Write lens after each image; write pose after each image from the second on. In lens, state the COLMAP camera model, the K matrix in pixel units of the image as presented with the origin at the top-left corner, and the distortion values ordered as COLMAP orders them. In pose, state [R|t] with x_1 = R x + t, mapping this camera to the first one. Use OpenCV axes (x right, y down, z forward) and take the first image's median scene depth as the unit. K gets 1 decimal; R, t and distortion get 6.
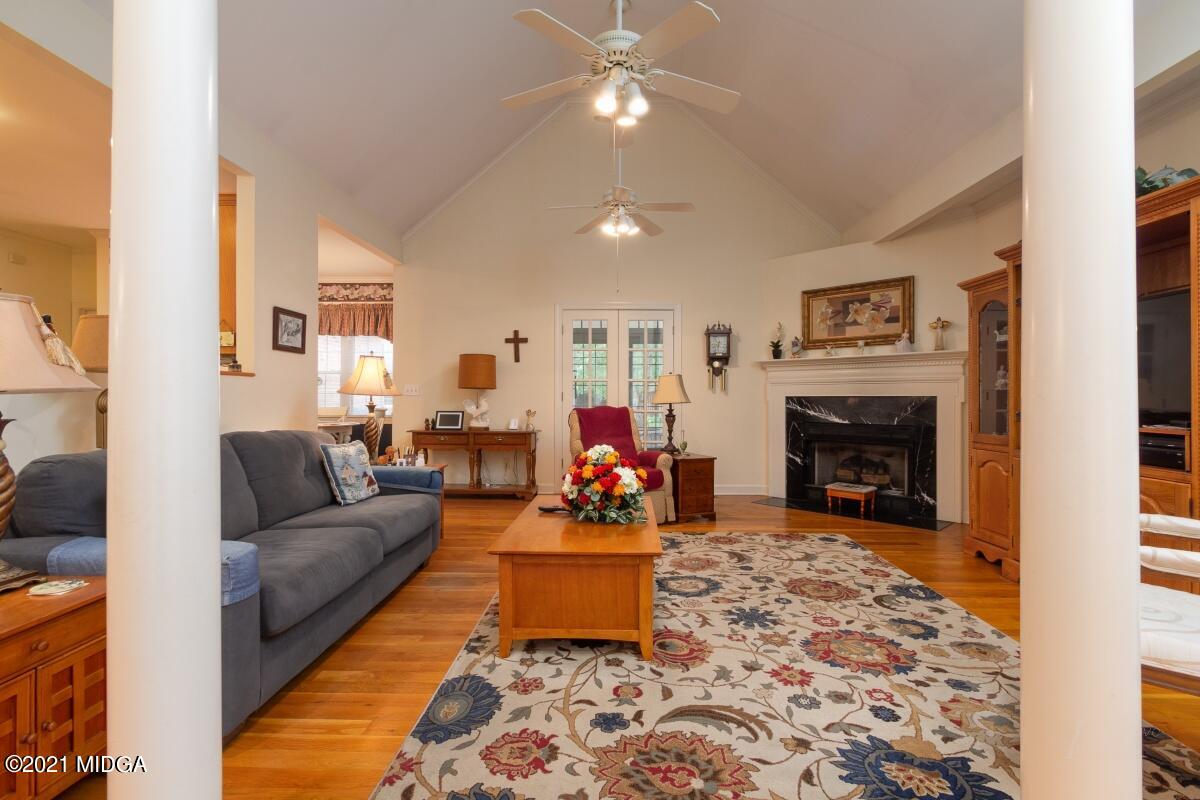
lens RADIAL K [[576.7, 0, 604.3], [0, 576.7, 401.7], [0, 0, 1]] dist [0.002013, -0.000088]
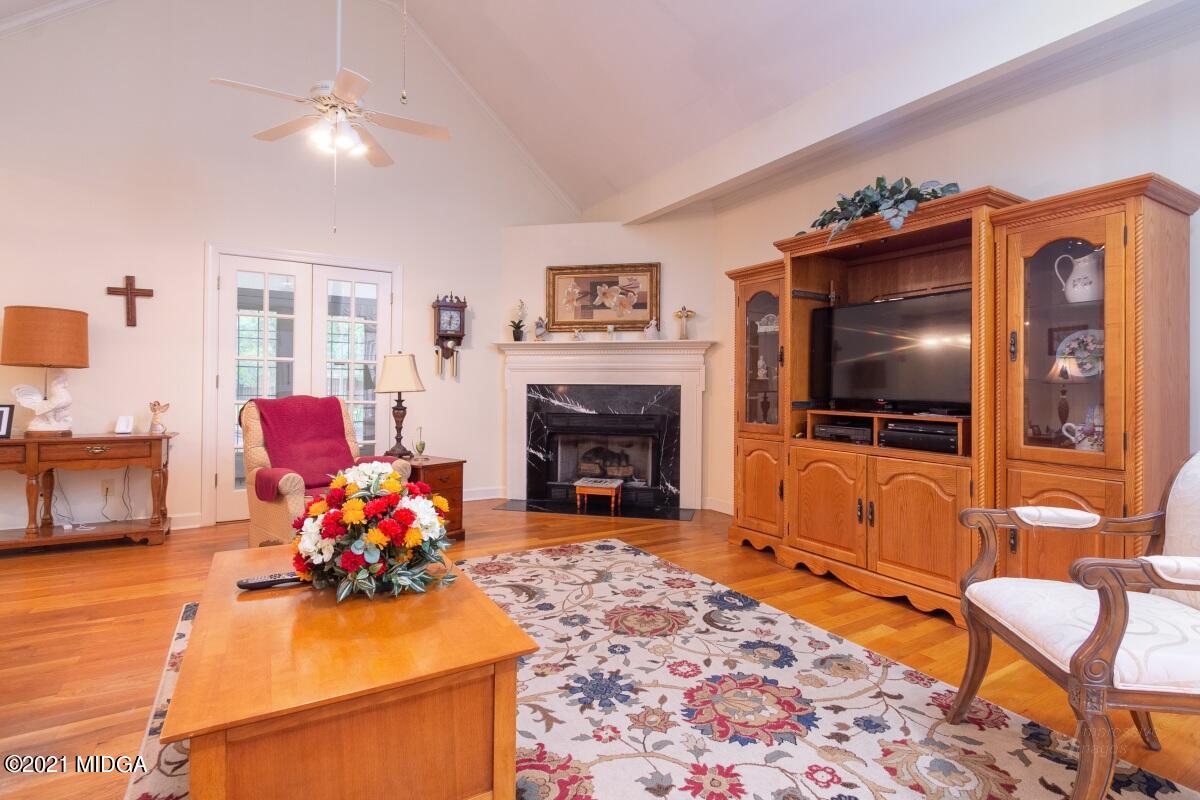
lens RADIAL K [[576.7, 0, 609.2], [0, 576.7, 386.7], [0, 0, 1]] dist [0.002013, -0.000088]
pose [[0.833484, 0.006237, 0.552509, -0.104592], [-0.003332, 0.999975, -0.006262, -0.000205], [-0.552534, 0.003378, 0.833483, 0.296265]]
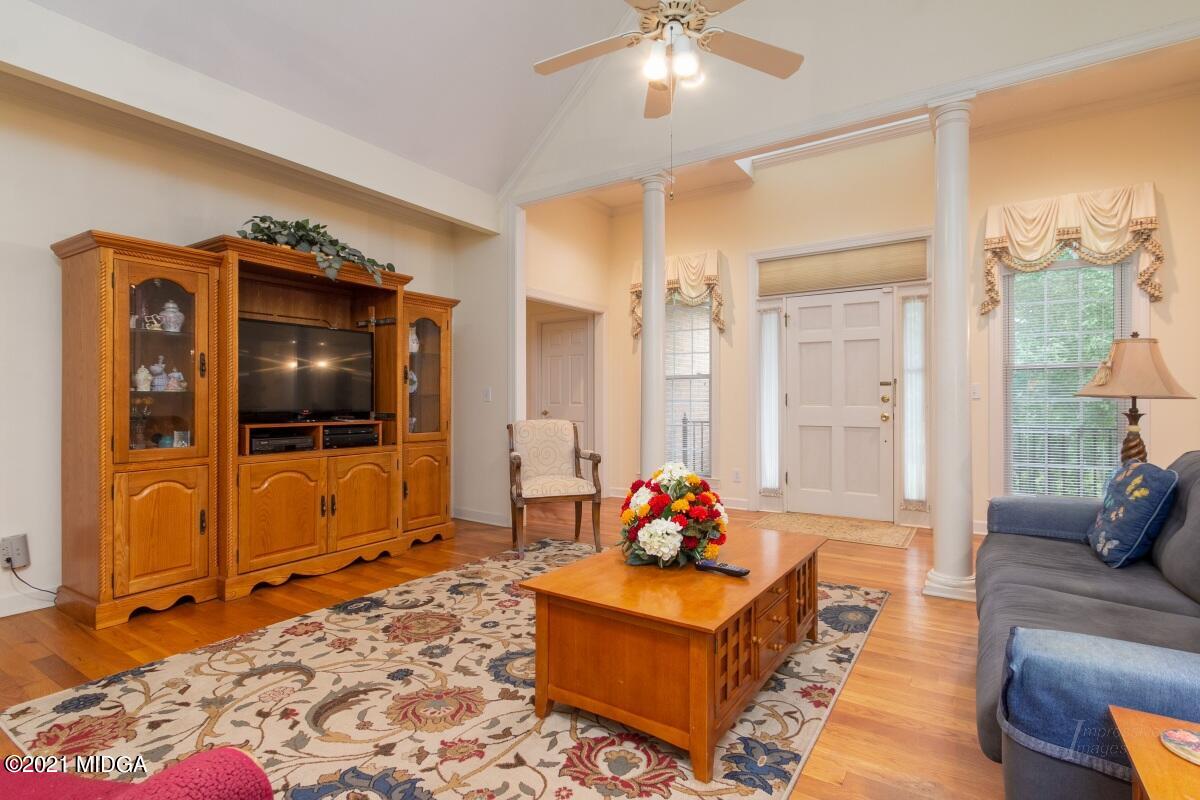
lens RADIAL K [[576.7, 0, 619.5], [0, 576.7, 390.0], [0, 0, 1]] dist [0.002013, -0.000088]
pose [[-0.862267, 0.009966, 0.506356, -0.266584], [0.007085, 0.999946, -0.007616, -0.012065], [-0.506404, -0.002979, -0.862291, 1.365130]]
